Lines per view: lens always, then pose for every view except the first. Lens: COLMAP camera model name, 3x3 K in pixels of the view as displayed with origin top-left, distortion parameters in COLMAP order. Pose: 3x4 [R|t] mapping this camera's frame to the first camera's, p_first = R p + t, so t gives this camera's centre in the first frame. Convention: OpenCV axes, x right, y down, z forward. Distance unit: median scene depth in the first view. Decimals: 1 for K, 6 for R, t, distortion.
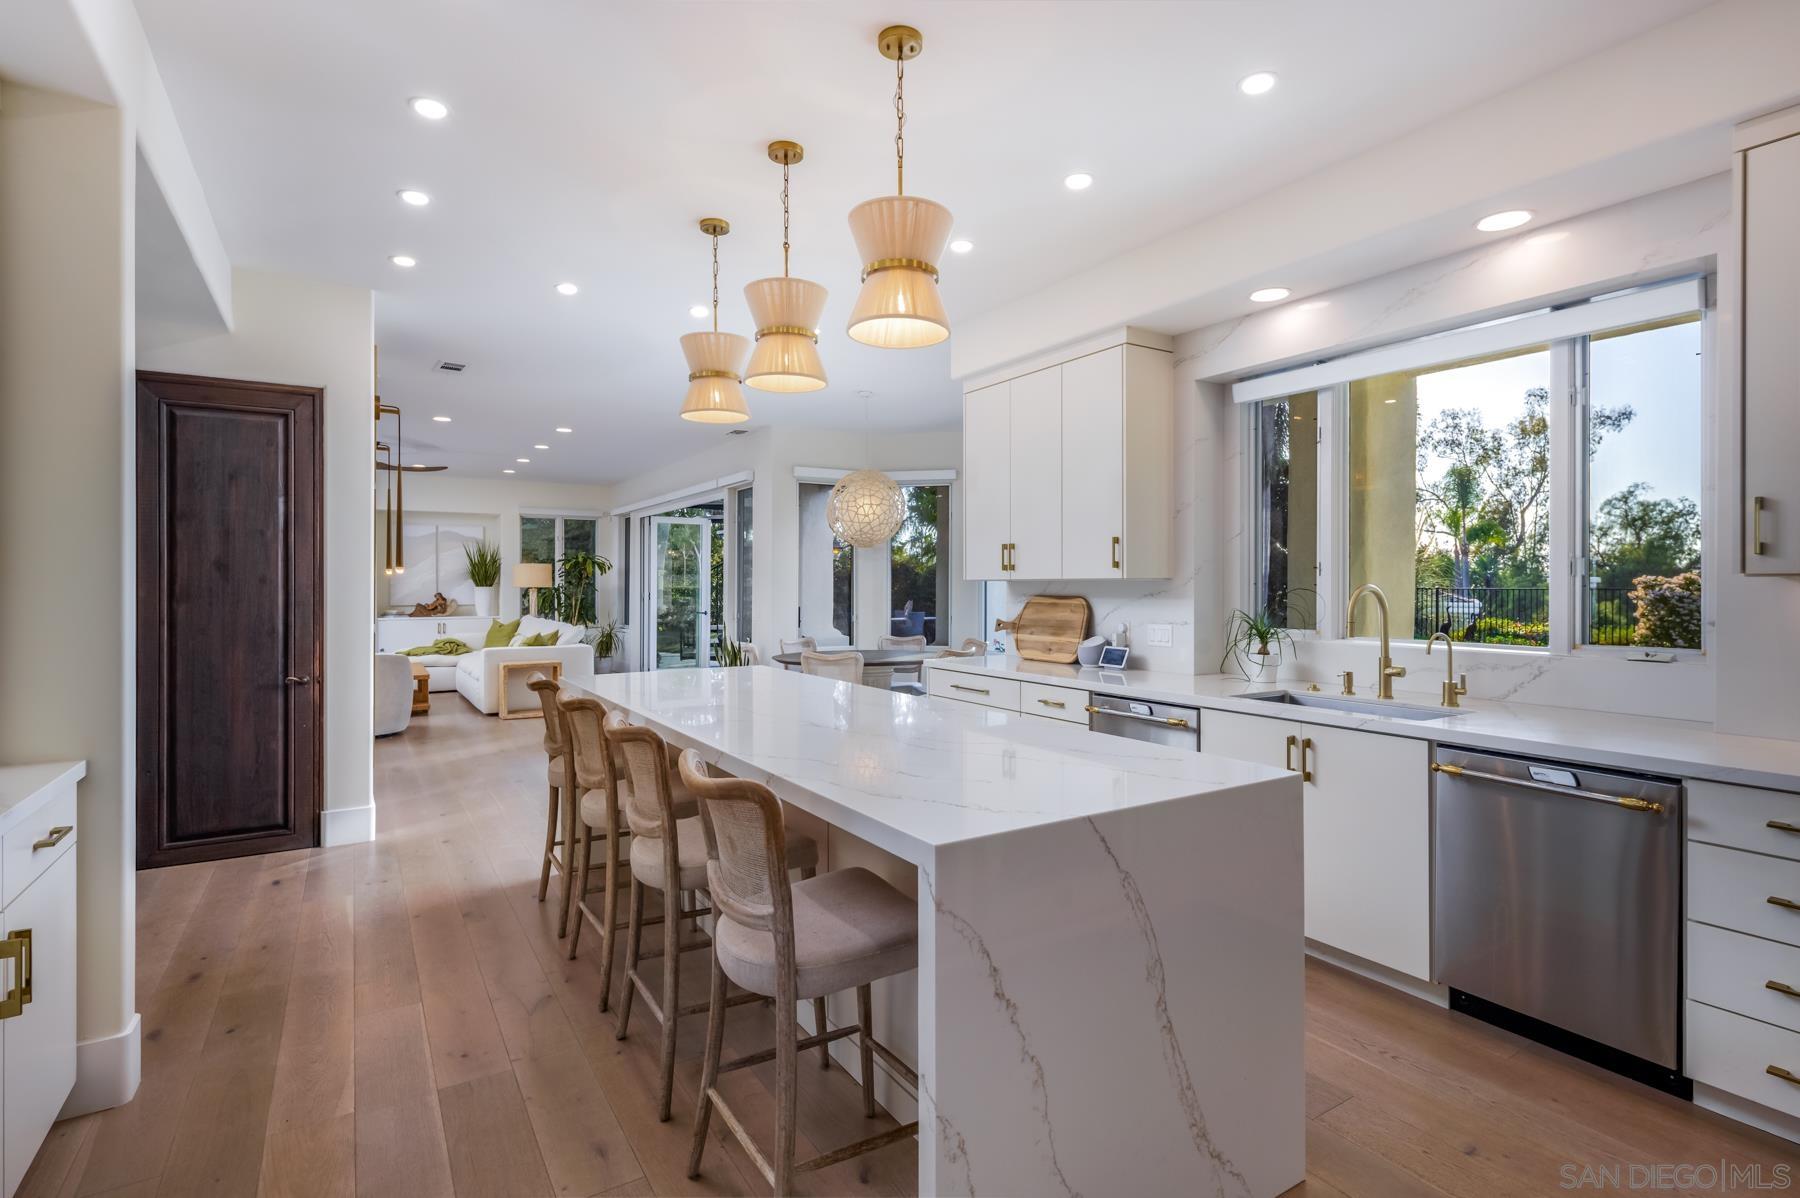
lens RADIAL K [[866.8, 0, 904.0], [0, 866.8, 595.1], [0, 0, 1]] dist [0.014944, -0.000380]
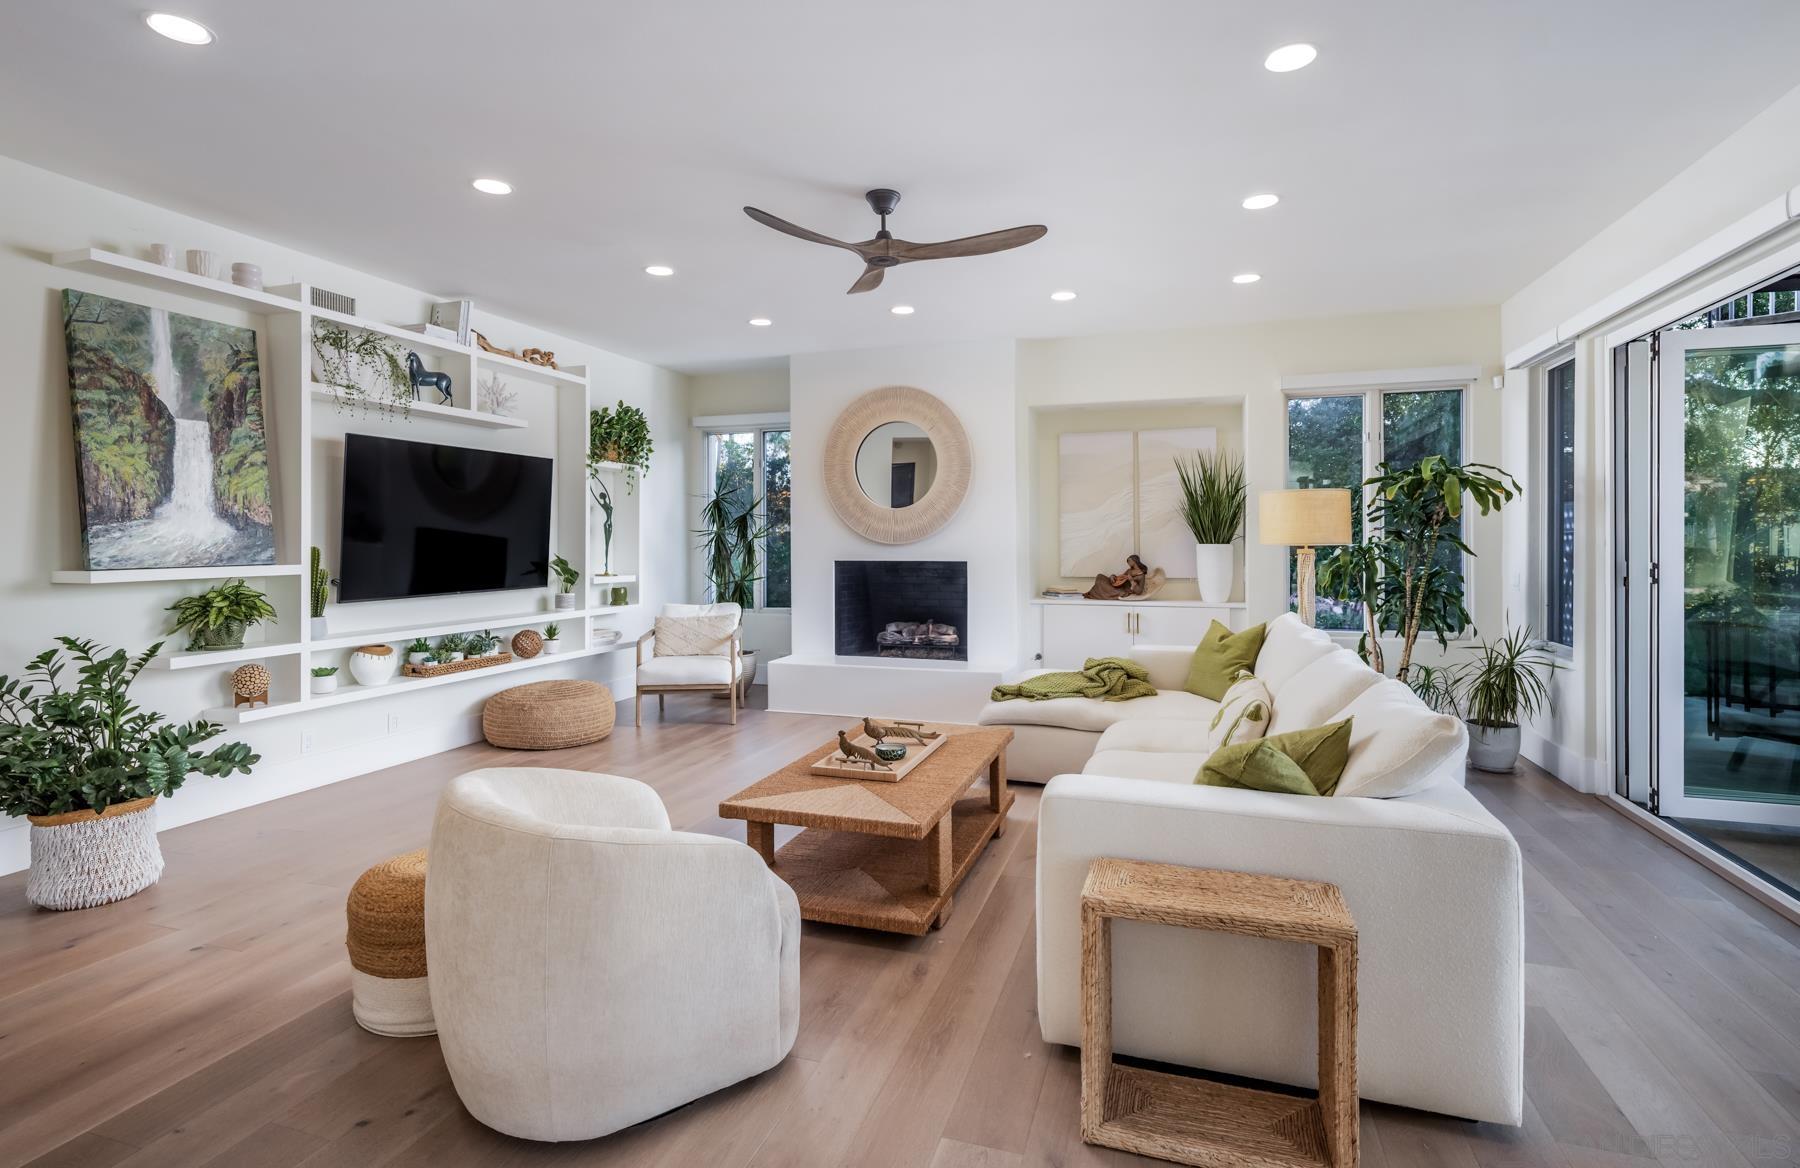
lens RADIAL K [[863.5, 0, 903.5], [0, 863.5, 542.1], [0, 0, 1]] dist [0.011071, -0.002881]
pose [[0.635467, -0.001534, -0.772126, -0.213949], [-0.003591, 0.999981, -0.004942, -0.007154], [0.772119, 0.005913, 0.635450, 0.551082]]
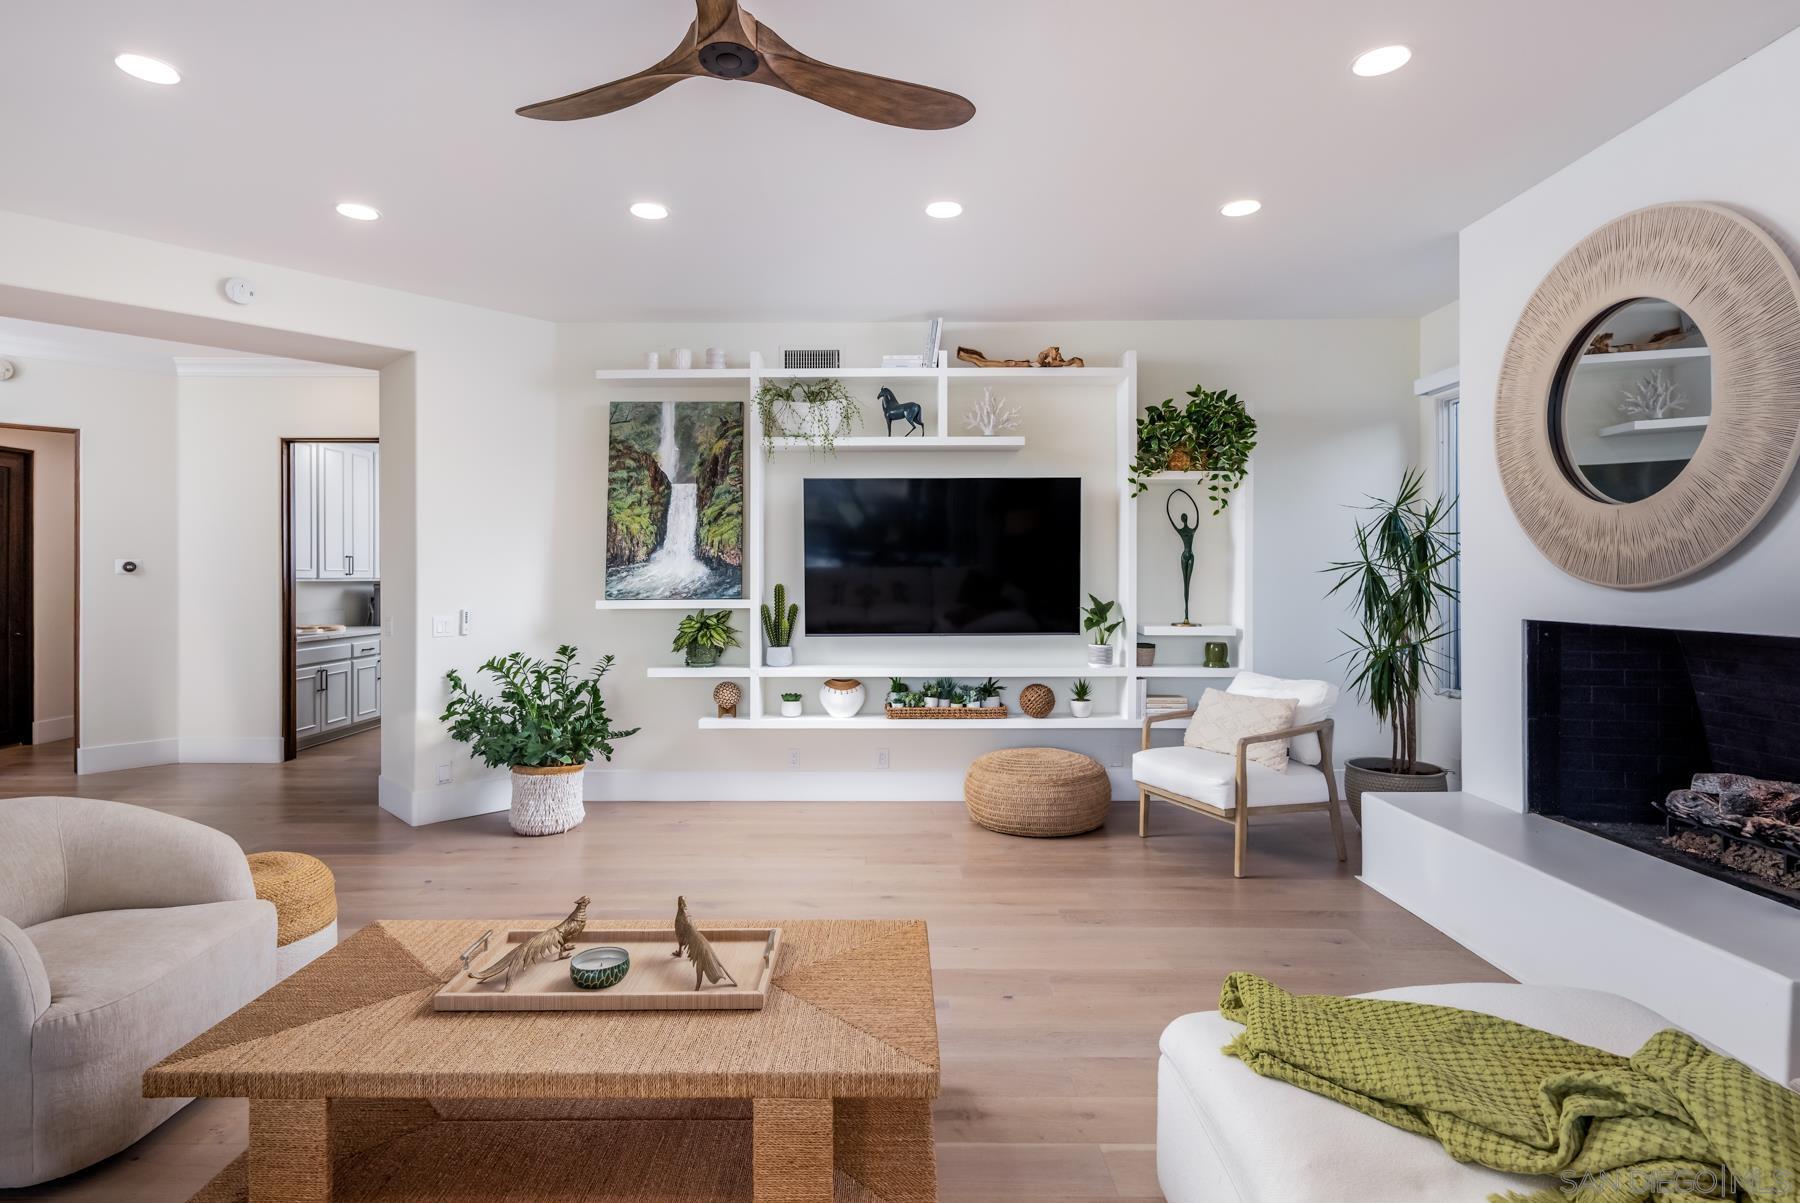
lens RADIAL K [[866.8, 0, 909.3], [0, 866.8, 573.1], [0, 0, 1]] dist [0.014944, -0.000380]
pose [[-0.524256, -0.001424, -0.851560, -0.334005], [-0.005267, 0.999985, 0.001571, -0.011958], [0.851544, 0.005309, -0.524256, 0.847514]]
